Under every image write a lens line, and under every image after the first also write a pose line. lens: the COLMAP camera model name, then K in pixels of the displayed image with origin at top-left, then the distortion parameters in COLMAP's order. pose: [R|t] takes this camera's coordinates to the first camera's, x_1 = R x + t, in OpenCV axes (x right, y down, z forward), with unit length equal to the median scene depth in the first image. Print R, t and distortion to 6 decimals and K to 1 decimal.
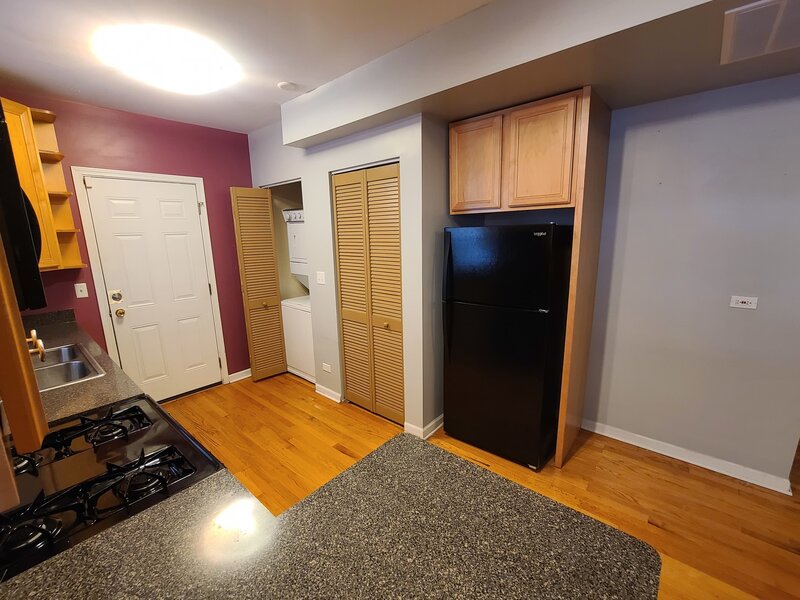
lens RADIAL K [[344.7, 0, 396.3], [0, 344.7, 303.7], [0, 0, 1]] dist [-0.004963, -0.000354]
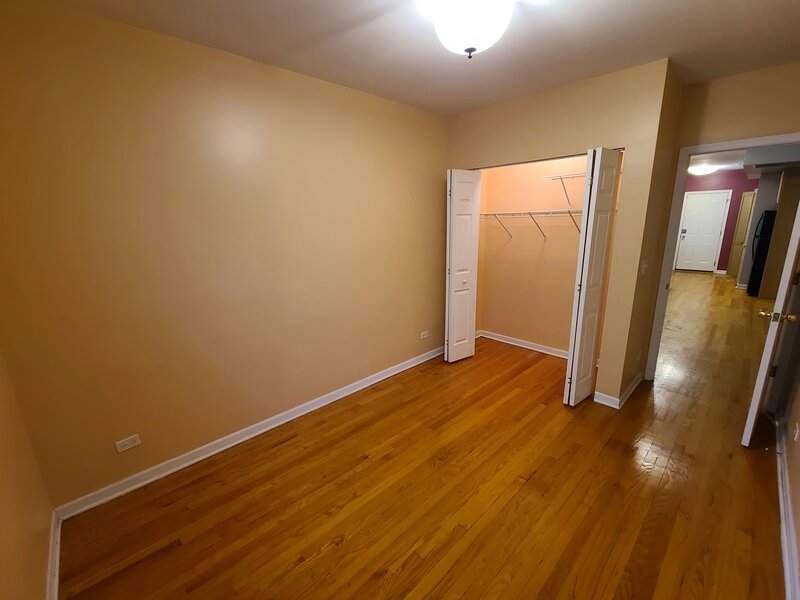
lens RADIAL K [[344.7, 0, 400.6], [0, 344.7, 305.9], [0, 0, 1]] dist [-0.004963, -0.000354]
pose [[-0.075409, 0.267207, -0.960684, 3.064014], [-0.178853, 0.944179, 0.276656, 0.257654], [0.980982, 0.192684, -0.023409, -1.603646]]
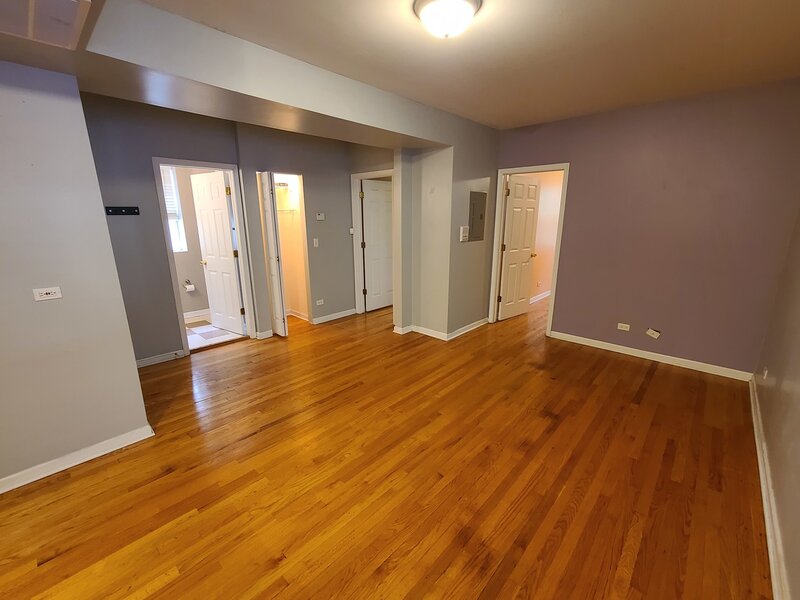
lens RADIAL K [[344.7, 0, 395.5], [0, 344.7, 302.6], [0, 0, 1]] dist [-0.004963, -0.000354]
pose [[0.038120, -0.225730, 0.973444, 0.065560], [0.210151, 0.954177, 0.213033, 0.016378], [-0.976925, 0.196450, 0.083810, -0.043717]]
